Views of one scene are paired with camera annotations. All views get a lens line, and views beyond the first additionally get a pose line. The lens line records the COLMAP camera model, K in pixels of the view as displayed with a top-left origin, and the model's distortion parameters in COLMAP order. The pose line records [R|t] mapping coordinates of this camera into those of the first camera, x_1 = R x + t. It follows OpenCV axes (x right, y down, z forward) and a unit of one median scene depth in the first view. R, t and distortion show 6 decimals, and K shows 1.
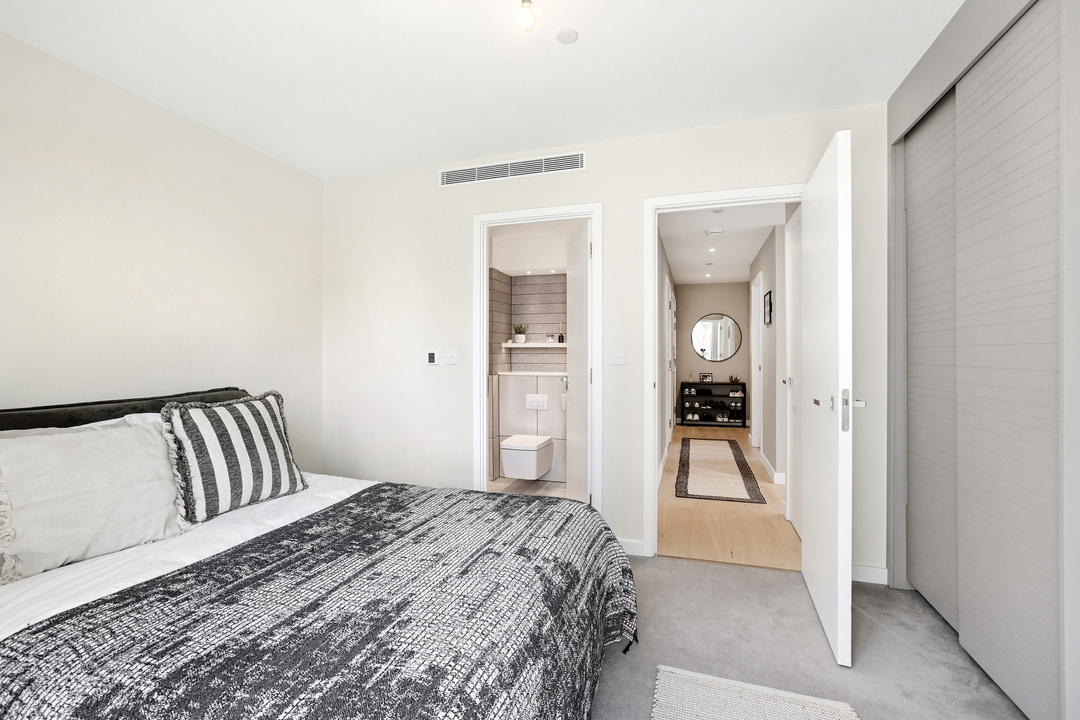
lens RADIAL K [[499.2, 0, 538.8], [0, 499.2, 352.3], [0, 0, 1]] dist [-0.041343, 0.028627]
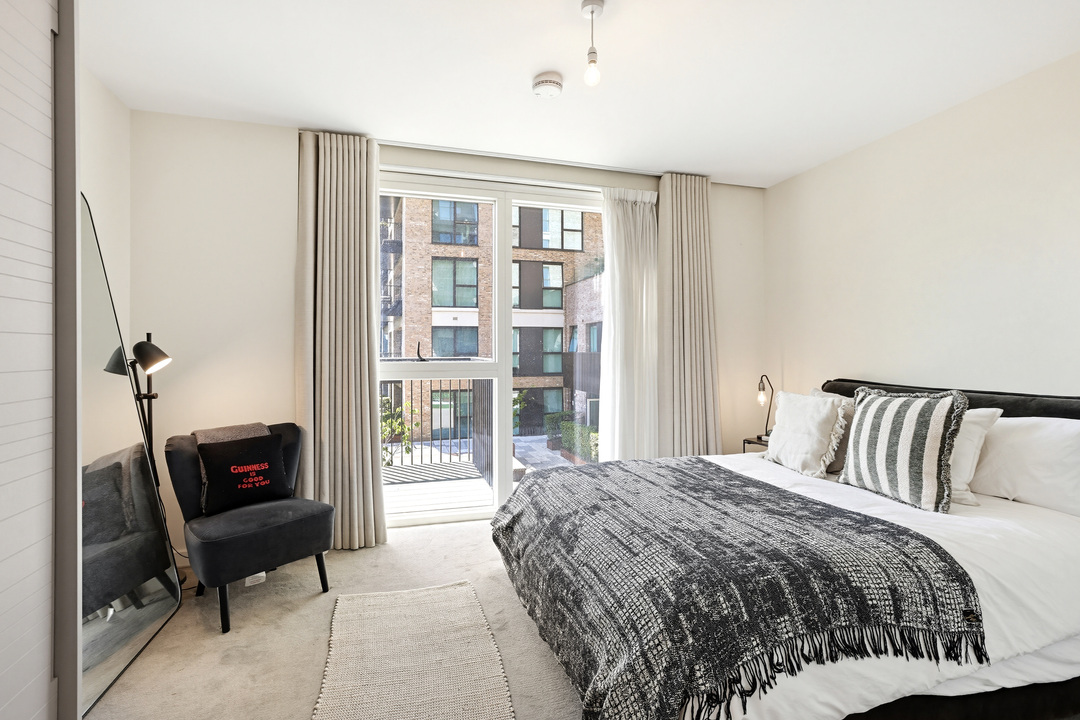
lens RADIAL K [[499.2, 0, 538.8], [0, 499.2, 352.3], [0, 0, 1]] dist [-0.041343, 0.028627]
pose [[-0.830686, 0.002456, -0.556735, 0.613678], [0.004396, 0.999988, -0.002148, 0.011190], [0.556723, -0.004232, -0.830687, 1.539549]]
